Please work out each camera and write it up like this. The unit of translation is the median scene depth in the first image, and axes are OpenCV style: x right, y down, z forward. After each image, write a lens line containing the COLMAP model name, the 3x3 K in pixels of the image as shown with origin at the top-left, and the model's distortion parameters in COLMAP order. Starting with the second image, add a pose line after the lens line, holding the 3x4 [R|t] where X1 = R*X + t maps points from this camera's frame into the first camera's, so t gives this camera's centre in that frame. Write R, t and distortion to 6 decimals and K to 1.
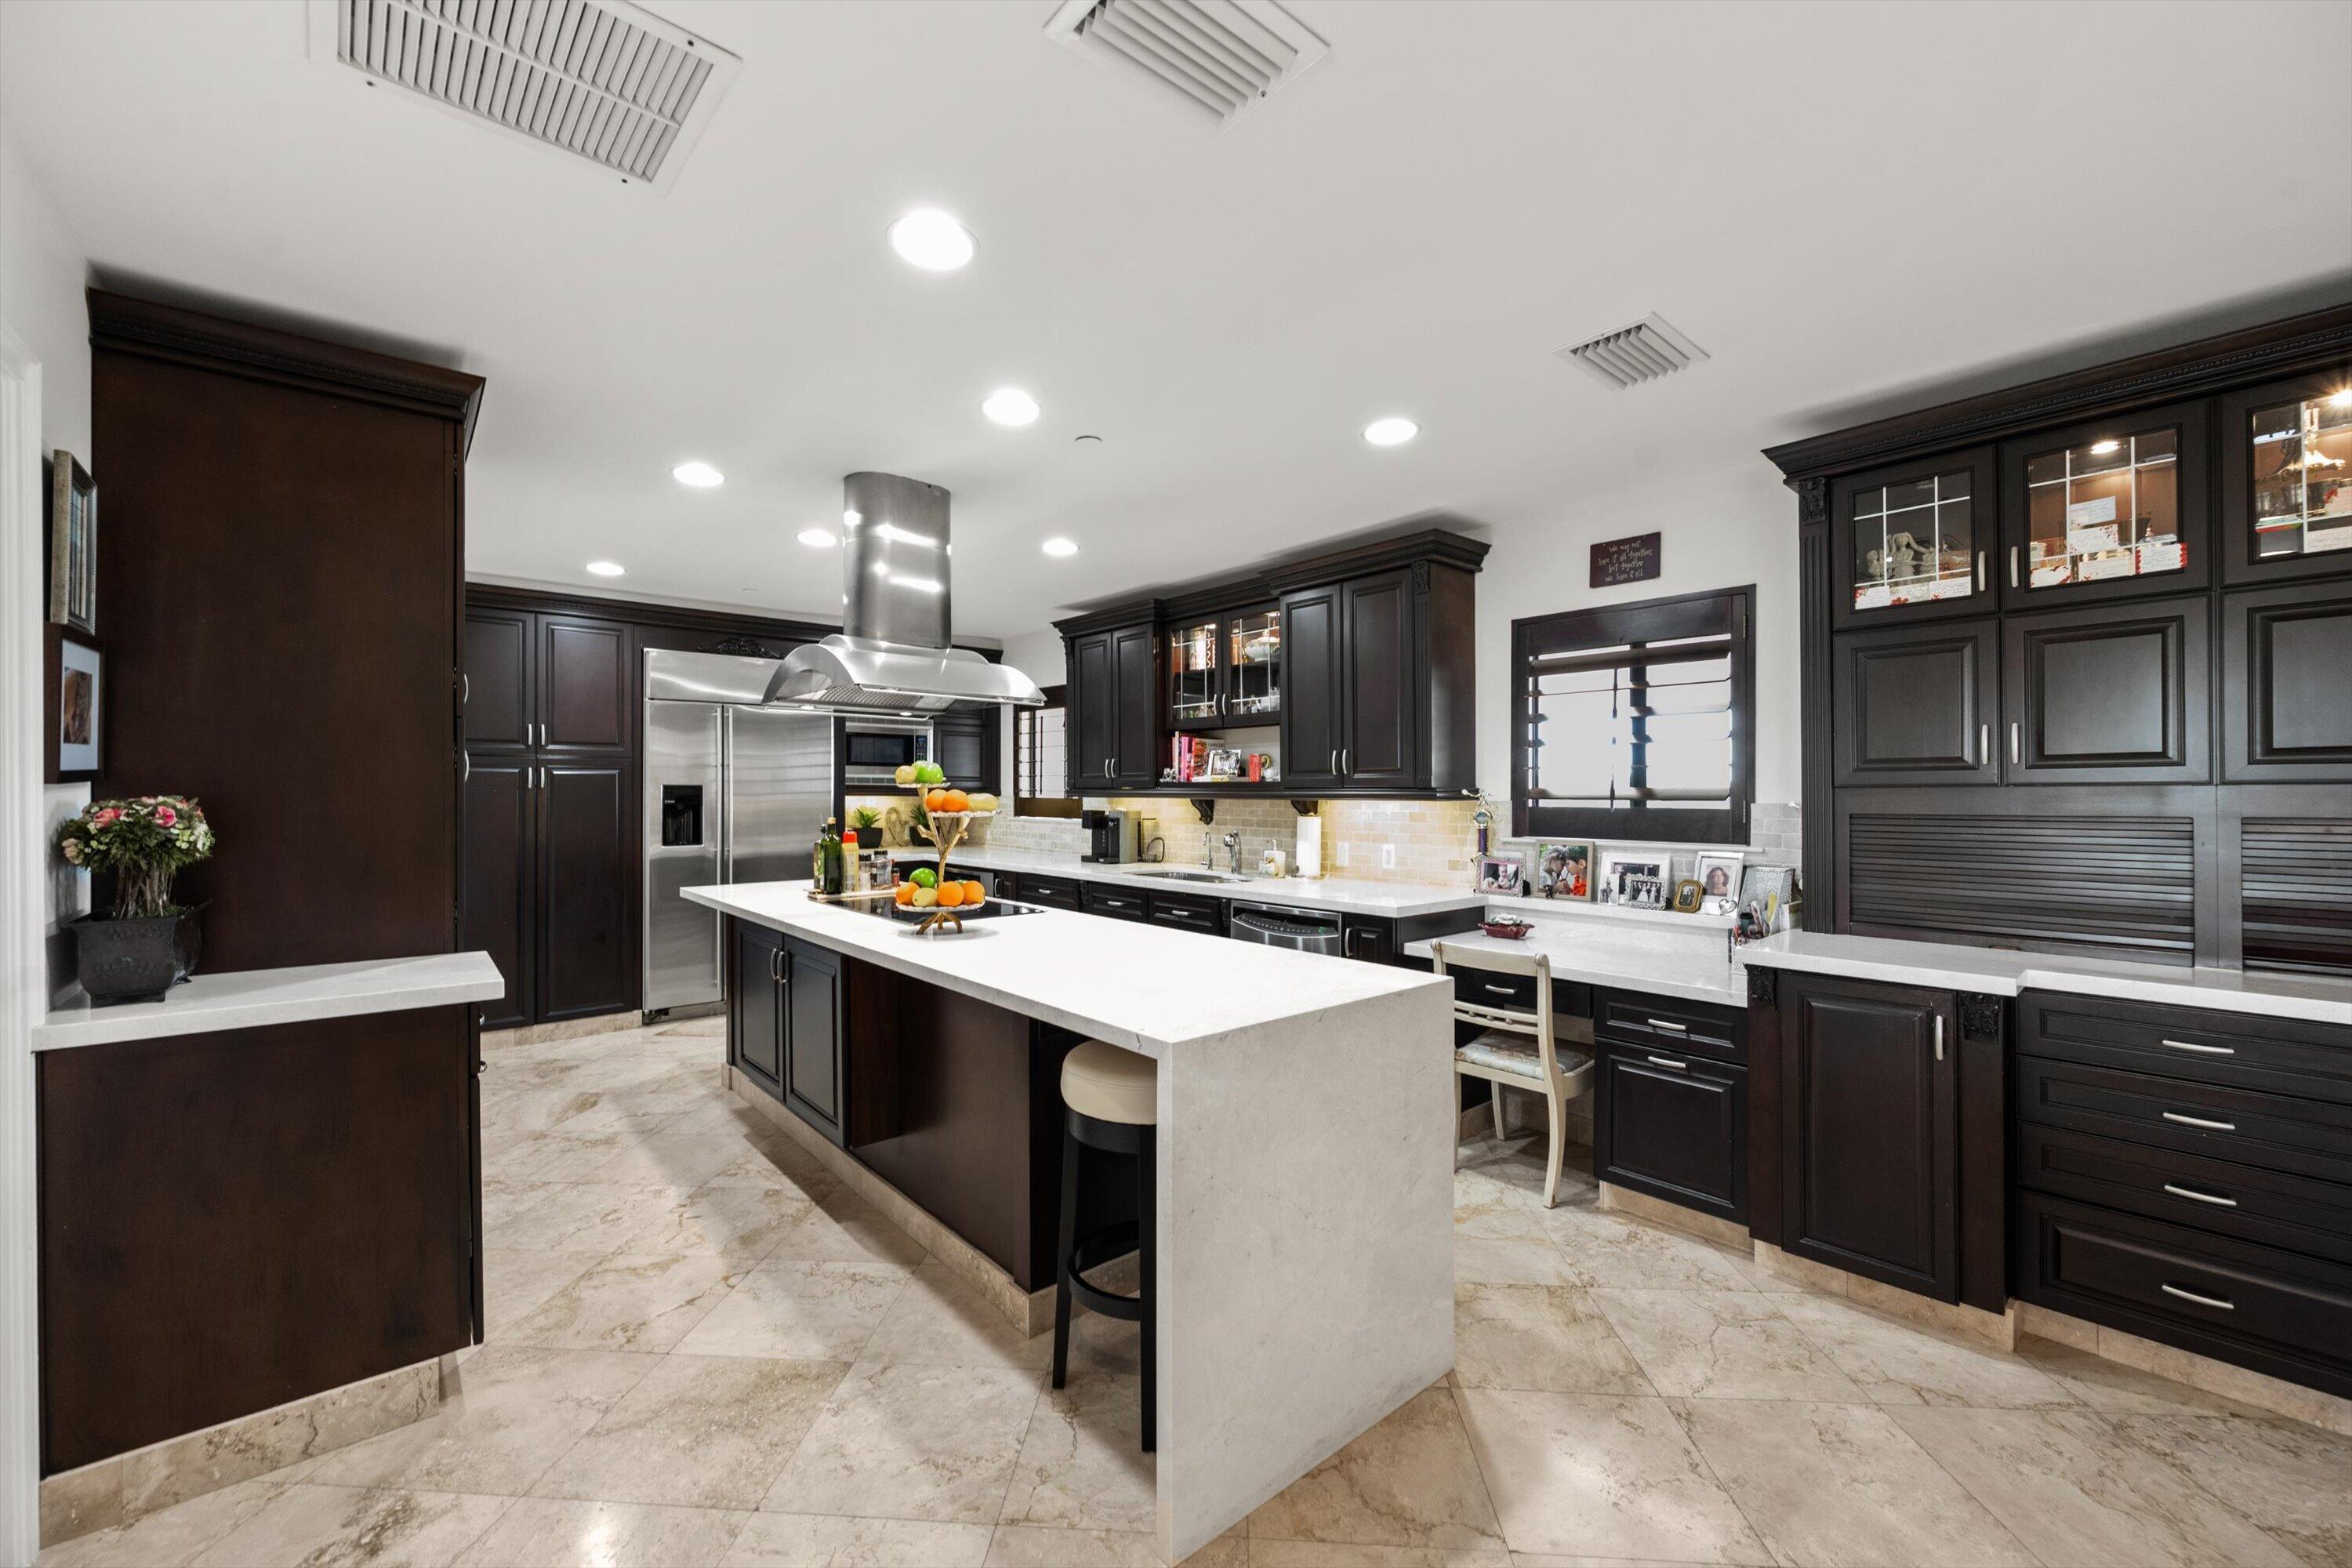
lens RADIAL K [[941.4, 0, 1169.9], [0, 941.4, 791.9], [0, 0, 1]] dist [-0.001632, -0.000004]
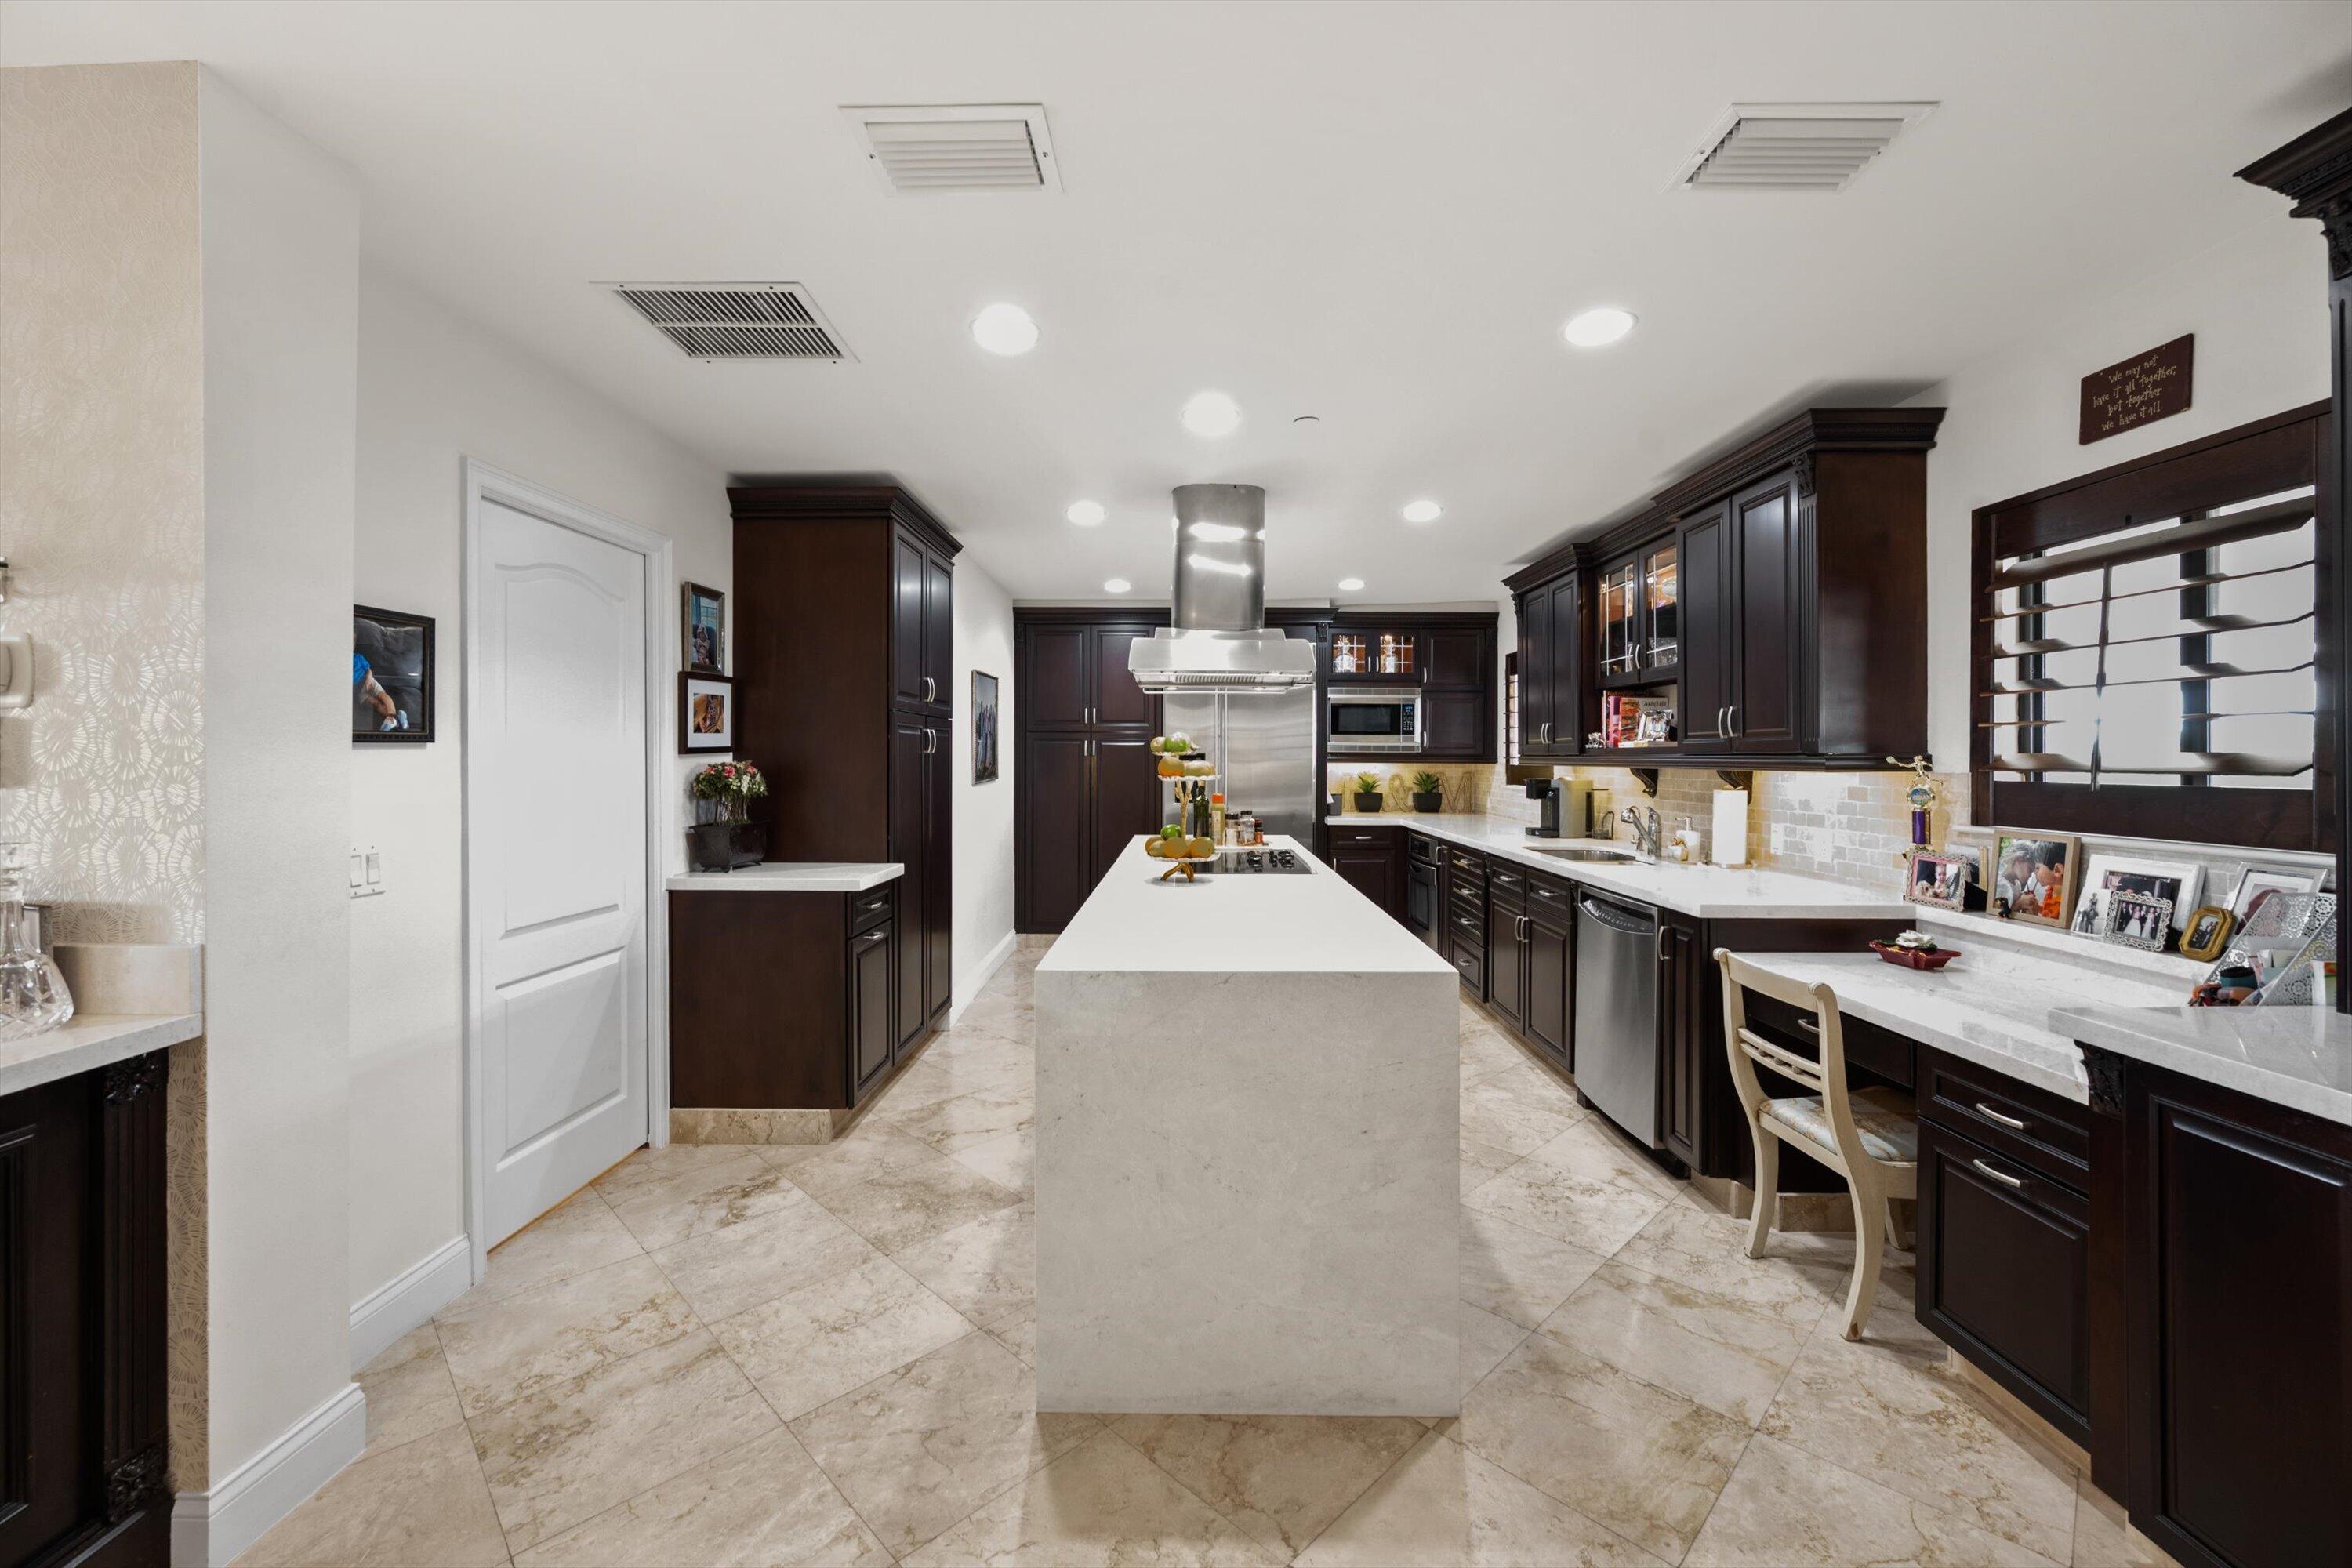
lens RADIAL K [[941.4, 0, 1172.8], [0, 941.4, 762.7], [0, 0, 1]] dist [-0.001632, -0.000004]
pose [[0.750139, 0.003519, -0.661271, 0.425581], [-0.001059, 0.999991, 0.004121, -0.000180], [0.661280, -0.002392, 0.750135, 0.104986]]
